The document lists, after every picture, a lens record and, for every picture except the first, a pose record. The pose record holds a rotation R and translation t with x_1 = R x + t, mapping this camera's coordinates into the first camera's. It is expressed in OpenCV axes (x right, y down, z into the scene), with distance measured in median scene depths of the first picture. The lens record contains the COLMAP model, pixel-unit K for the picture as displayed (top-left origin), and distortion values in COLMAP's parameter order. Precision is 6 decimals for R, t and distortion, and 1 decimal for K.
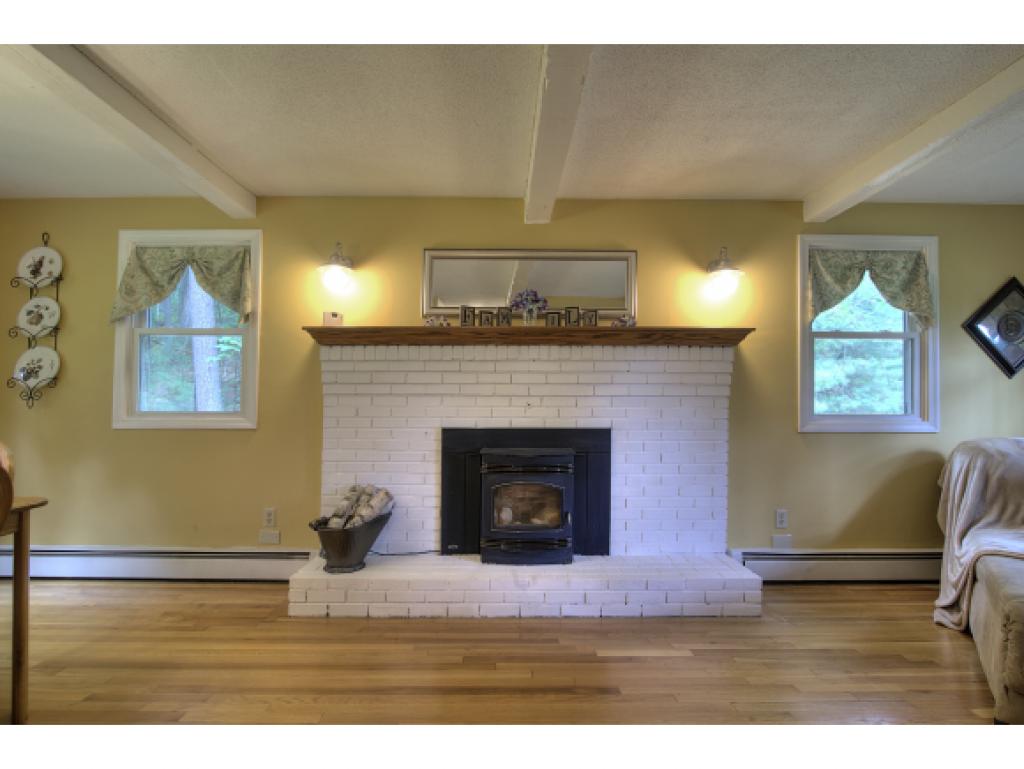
lens RADIAL K [[497.0, 0, 508.7], [0, 497.0, 418.0], [0, 0, 1]] dist [-0.019437, 0.001520]
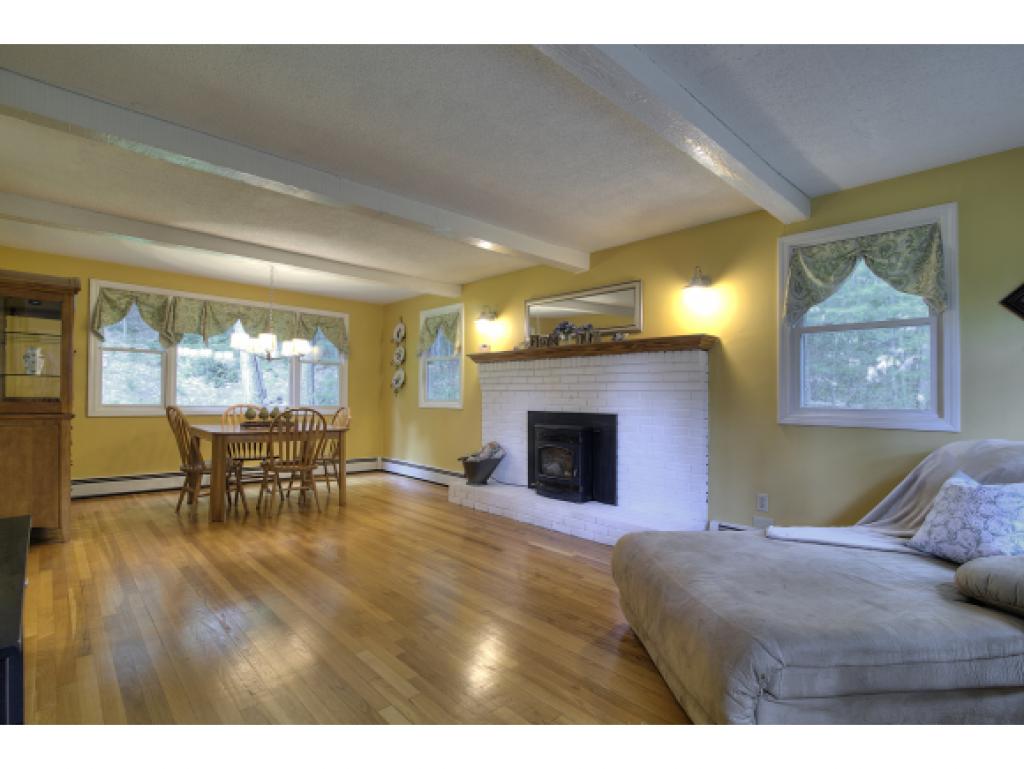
lens RADIAL K [[497.0, 0, 536.0], [0, 497.0, 436.1], [0, 0, 1]] dist [-0.019437, 0.001520]
pose [[0.703900, 0.060358, -0.707730, 1.047495], [-0.028198, 0.997972, 0.057065, 0.009198], [0.709740, -0.020212, 0.704174, -0.138600]]
